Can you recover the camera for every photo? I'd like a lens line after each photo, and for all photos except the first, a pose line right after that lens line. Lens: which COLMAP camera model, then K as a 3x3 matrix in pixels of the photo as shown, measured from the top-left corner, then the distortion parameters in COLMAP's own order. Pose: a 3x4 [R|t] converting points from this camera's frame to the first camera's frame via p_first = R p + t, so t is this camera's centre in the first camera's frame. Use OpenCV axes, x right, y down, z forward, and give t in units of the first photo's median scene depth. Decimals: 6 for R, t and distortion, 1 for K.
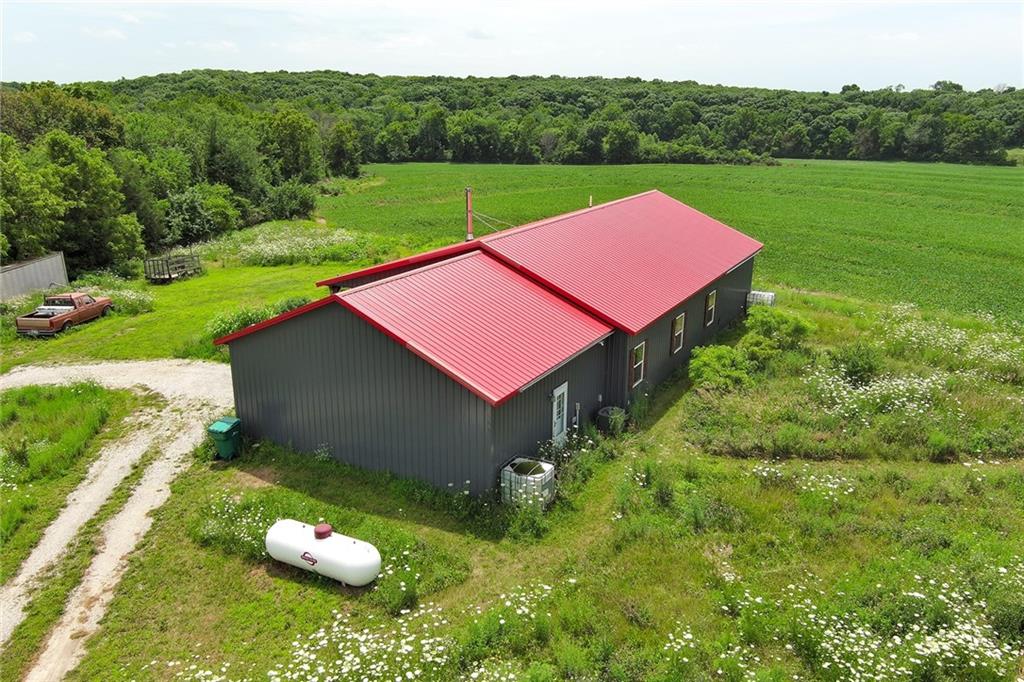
lens RADIAL K [[801.9, 0, 511.2], [0, 801.9, 337.3], [0, 0, 1]] dist [0.018717, -0.017657]
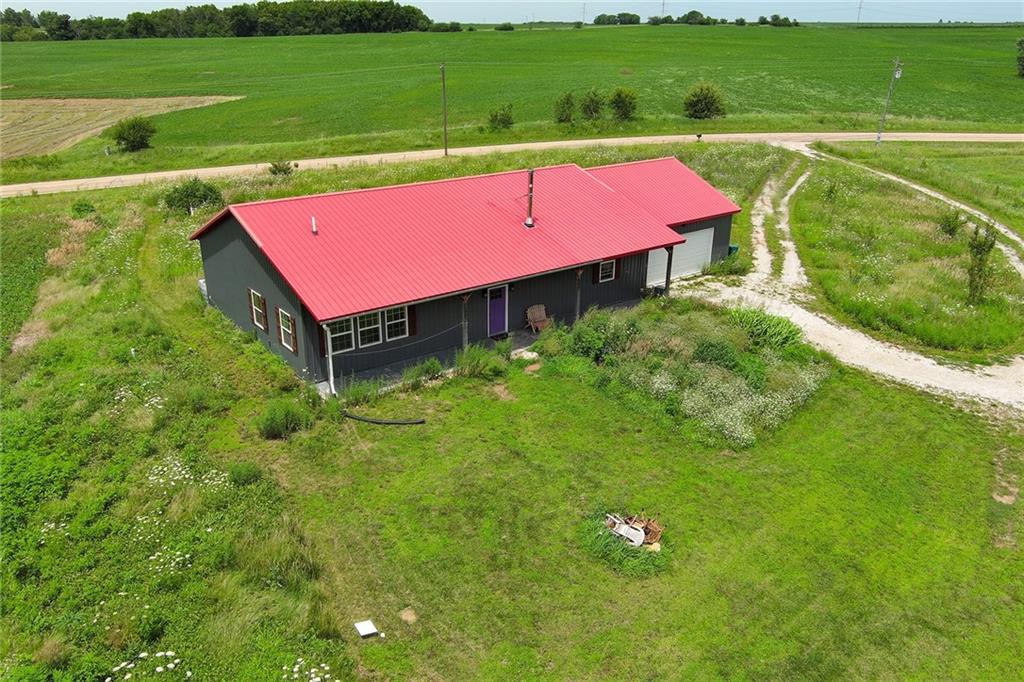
lens RADIAL K [[801.9, 0, 510.1], [0, 801.9, 345.4], [0, 0, 1]] dist [0.018717, -0.017657]
pose [[-0.918825, -0.158179, 0.361579, -0.464906], [0.101849, 0.790101, 0.604456, -0.679126], [-0.381296, 0.592216, -0.709854, 2.058249]]
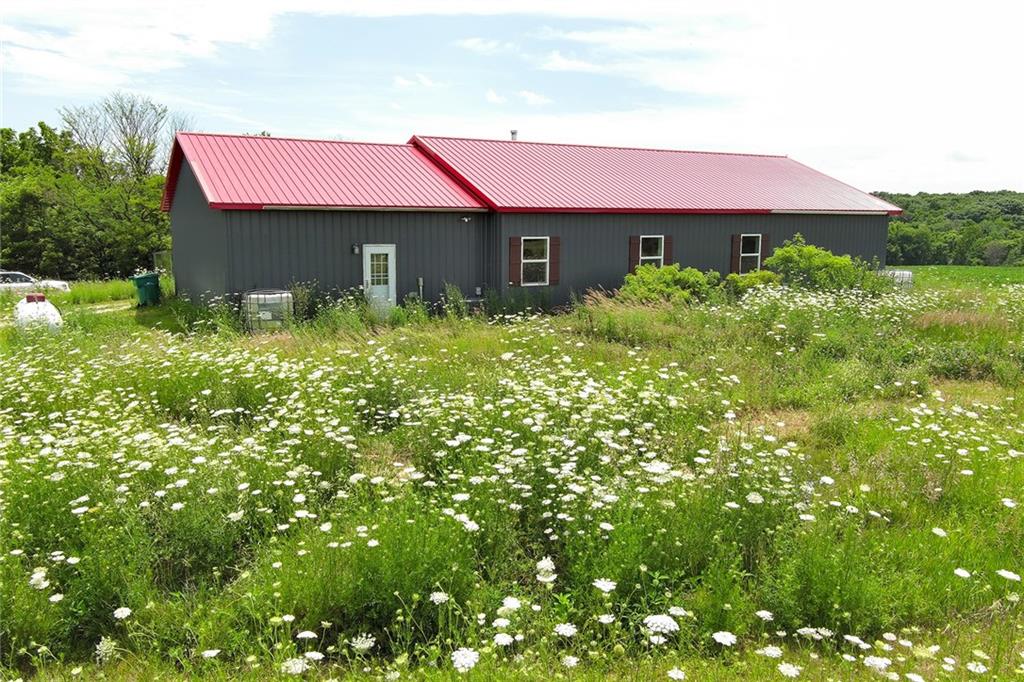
lens RADIAL K [[801.9, 0, 512.3], [0, 801.9, 343.4], [0, 0, 1]] dist [0.018717, -0.017657]
pose [[0.860385, 0.070410, -0.504757, 0.501717], [-0.142633, 0.984099, -0.105850, 0.187146], [0.489278, 0.163067, 0.856747, 0.236099]]
